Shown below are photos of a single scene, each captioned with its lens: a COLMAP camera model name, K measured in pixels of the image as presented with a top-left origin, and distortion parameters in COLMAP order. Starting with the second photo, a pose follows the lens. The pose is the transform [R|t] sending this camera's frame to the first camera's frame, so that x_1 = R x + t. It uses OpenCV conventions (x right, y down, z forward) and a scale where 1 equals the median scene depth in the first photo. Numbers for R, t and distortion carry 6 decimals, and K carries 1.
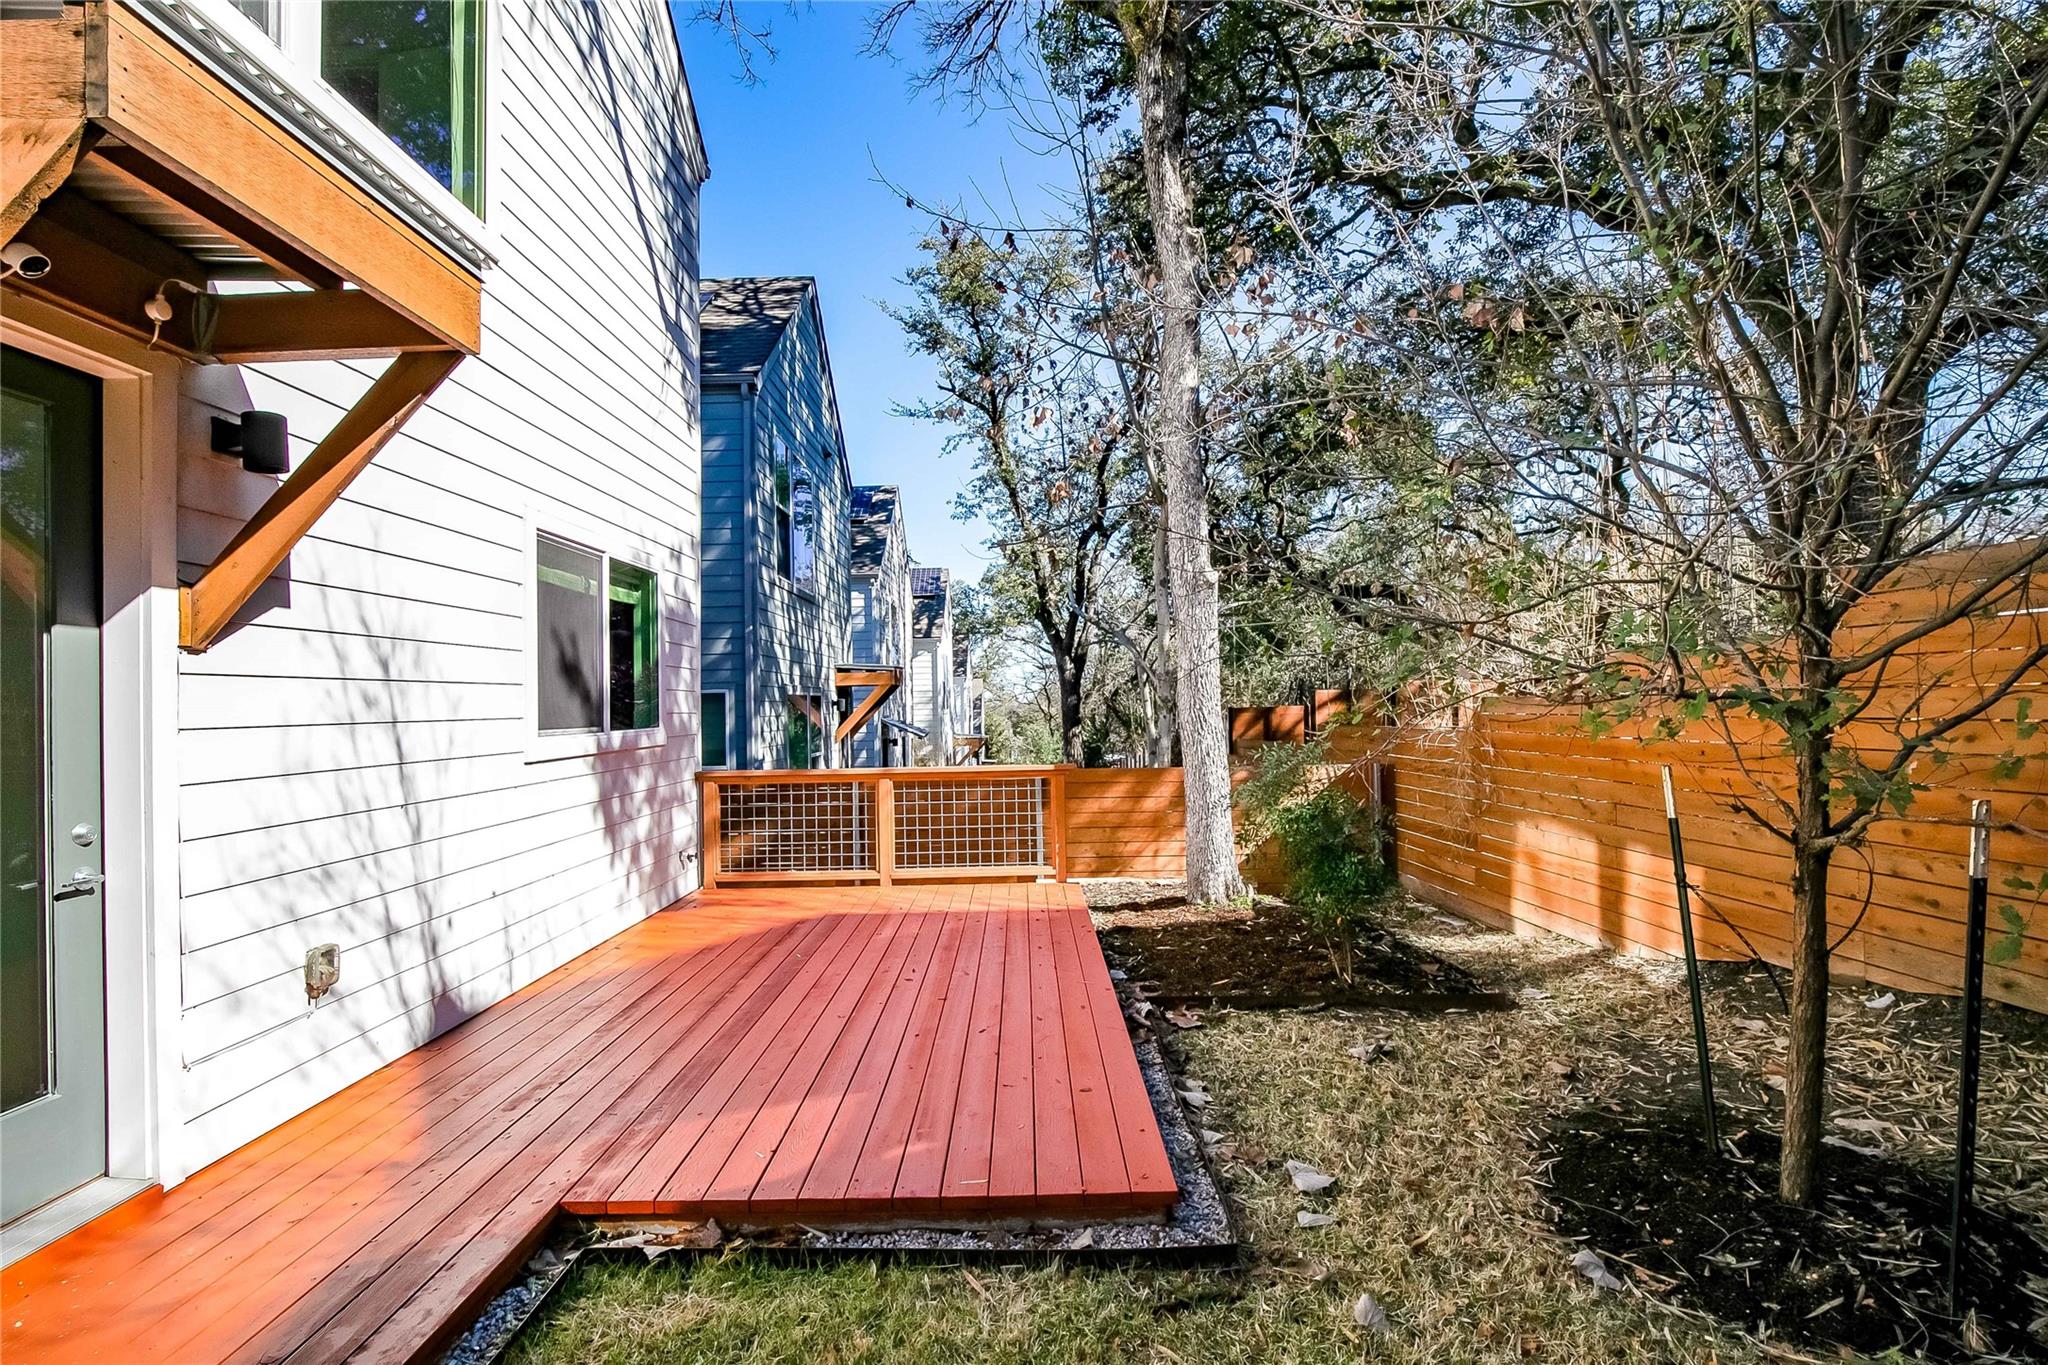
lens RADIAL K [[940.7, 0, 1025.6], [0, 940.7, 693.1], [0, 0, 1]] dist [-0.037237, 0.006899]
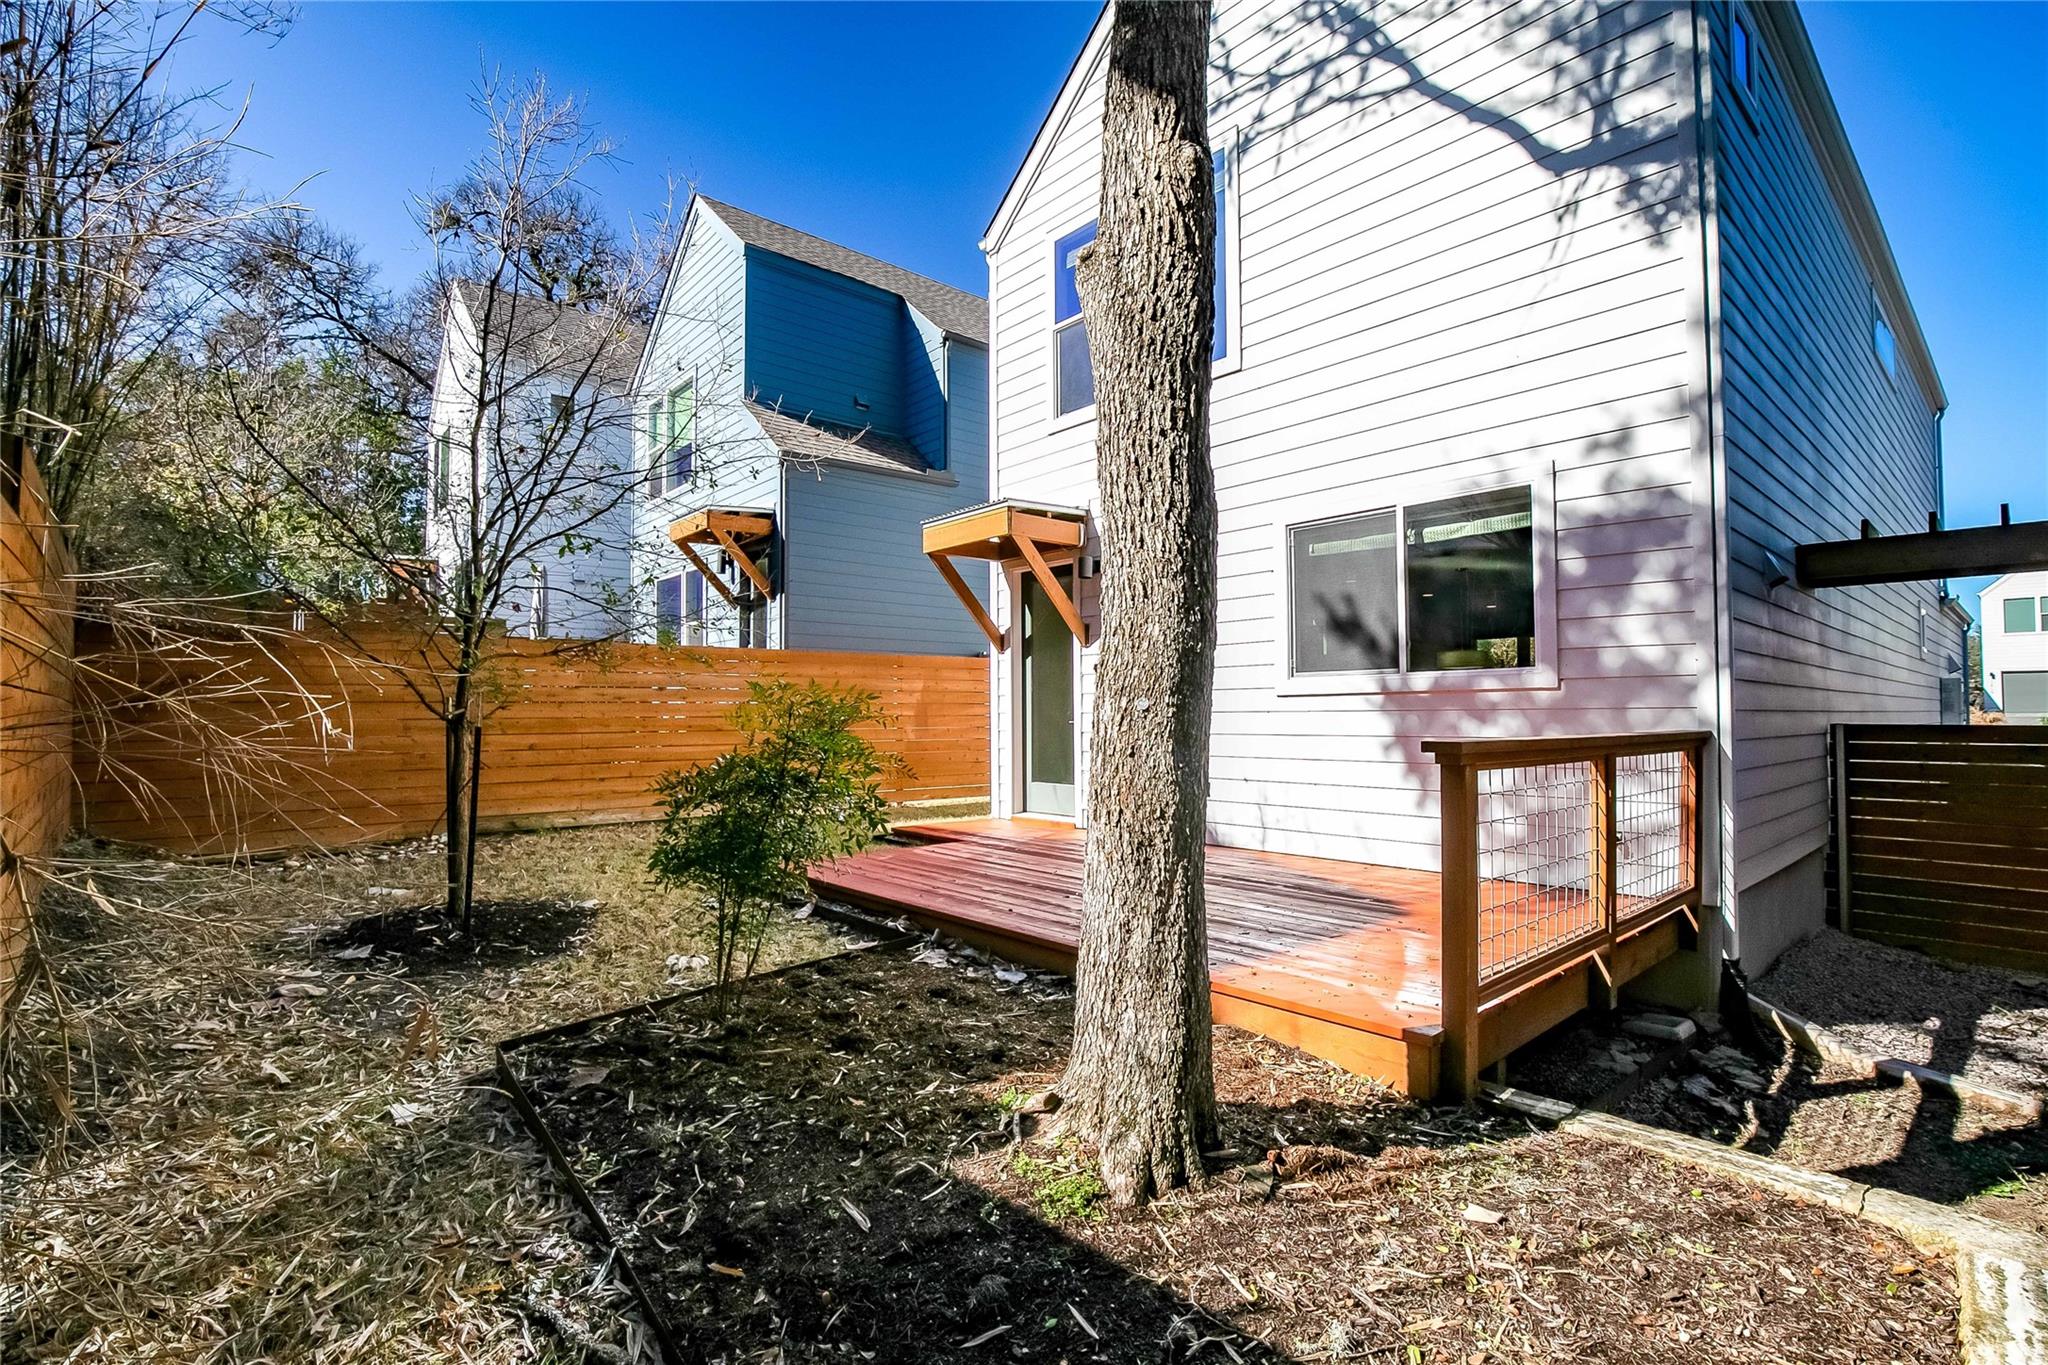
lens RADIAL K [[940.7, 0, 1025.6], [0, 940.7, 693.1], [0, 0, 1]] dist [-0.037237, 0.006899]
pose [[-0.756176, 0.011248, -0.654271, 0.815014], [0.030560, 0.999368, -0.018140, 0.101184], [0.653654, -0.033712, -0.756042, 2.147206]]
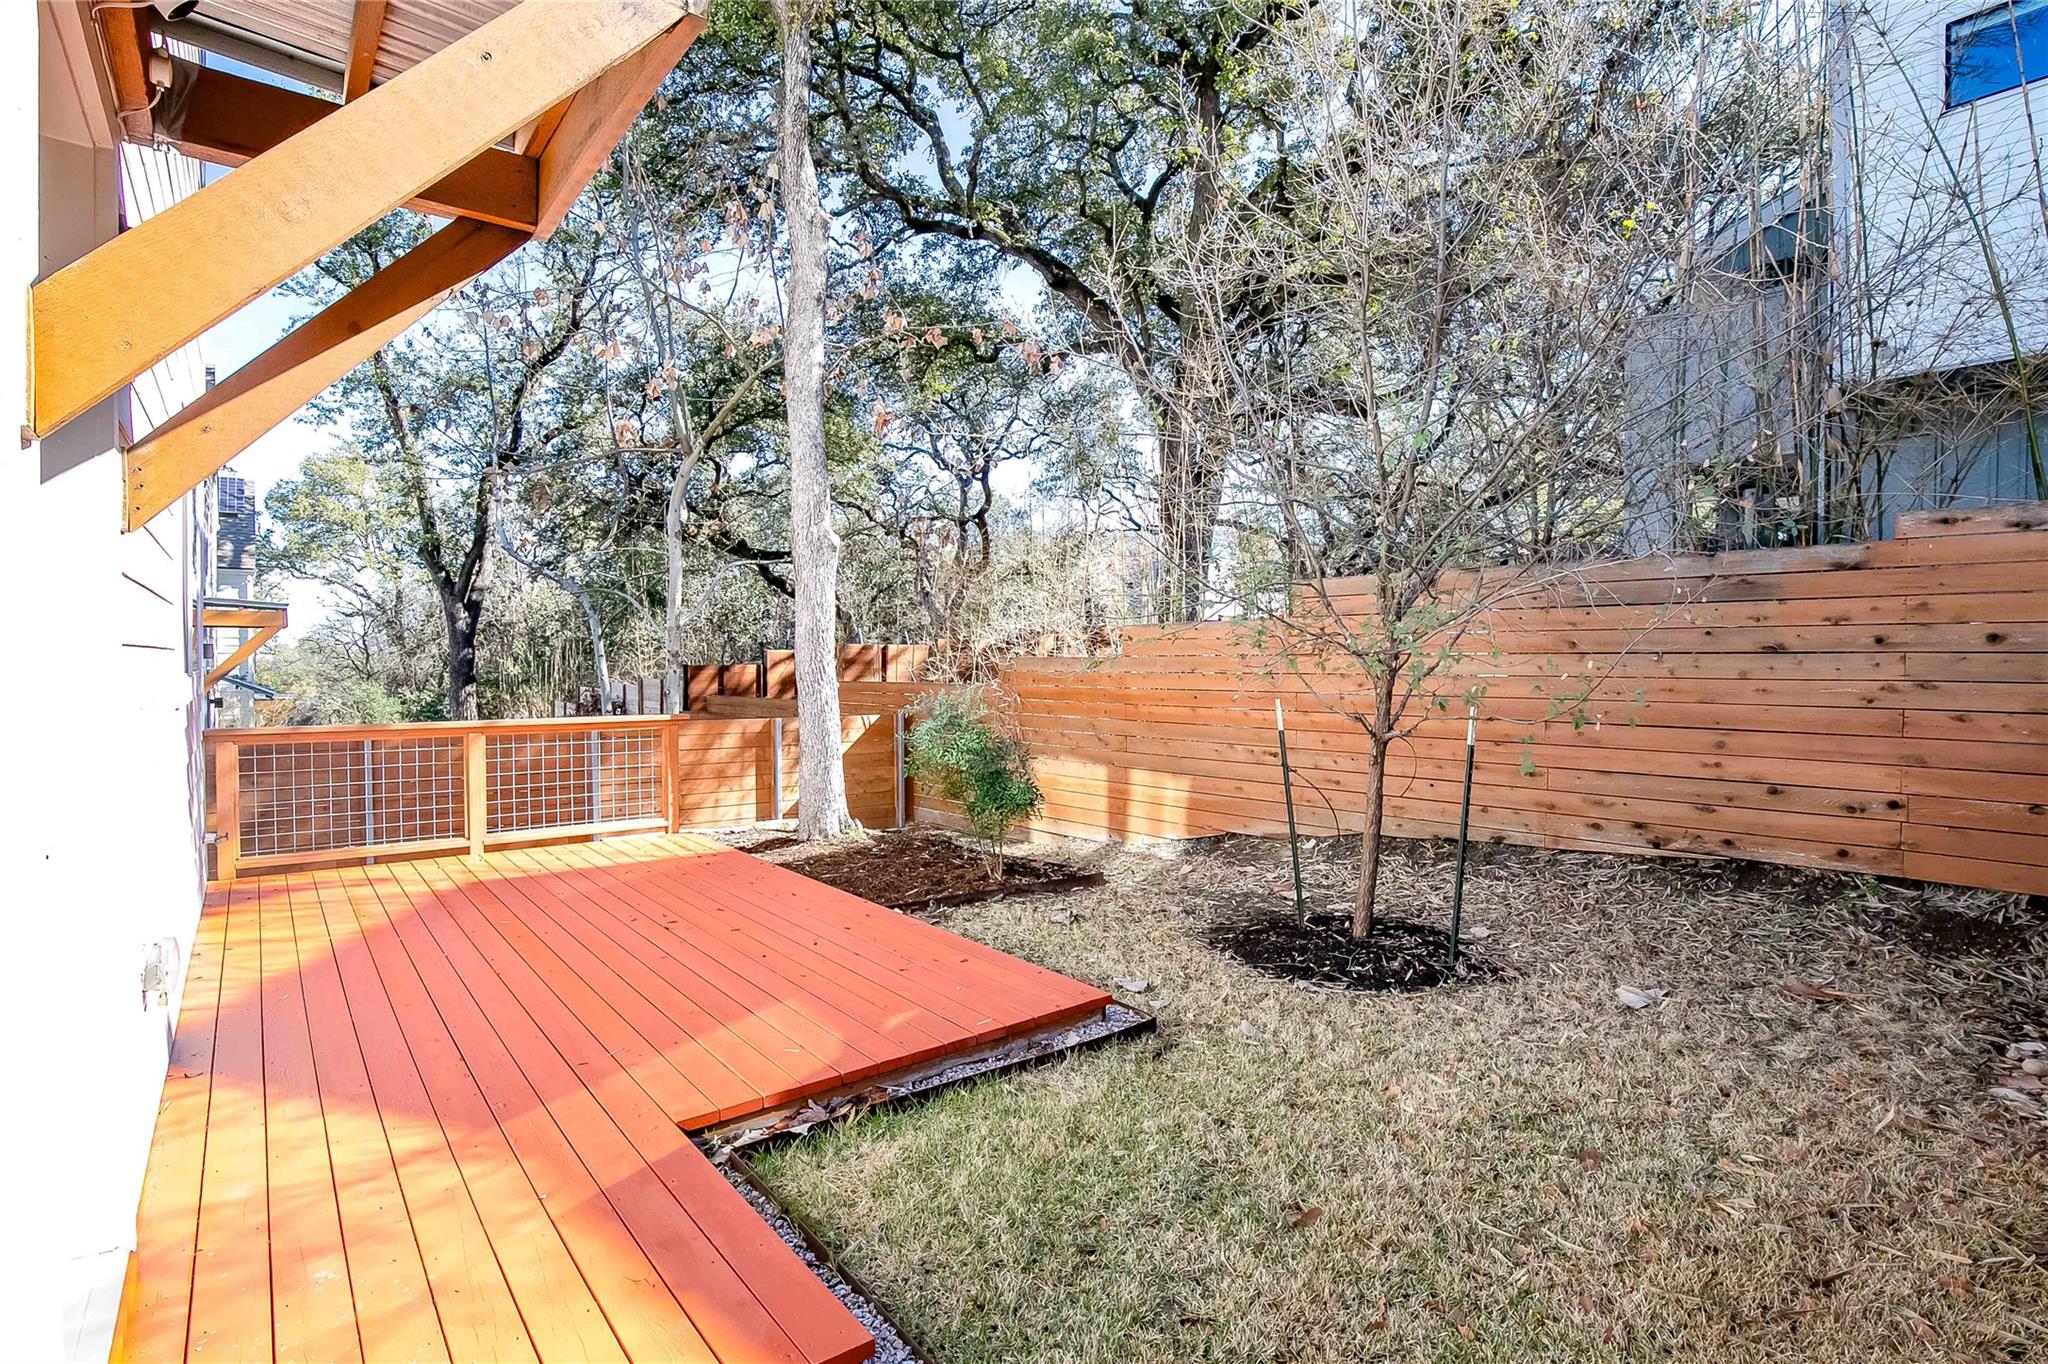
lens RADIAL K [[940.7, 0, 1025.6], [0, 940.7, 692.6], [0, 0, 1]] dist [-0.037237, 0.006899]
pose [[0.789410, 0.002460, 0.613861, -0.544749], [-0.027121, 0.999155, 0.030874, 0.025857], [-0.613266, -0.041021, 0.788810, -0.014100]]
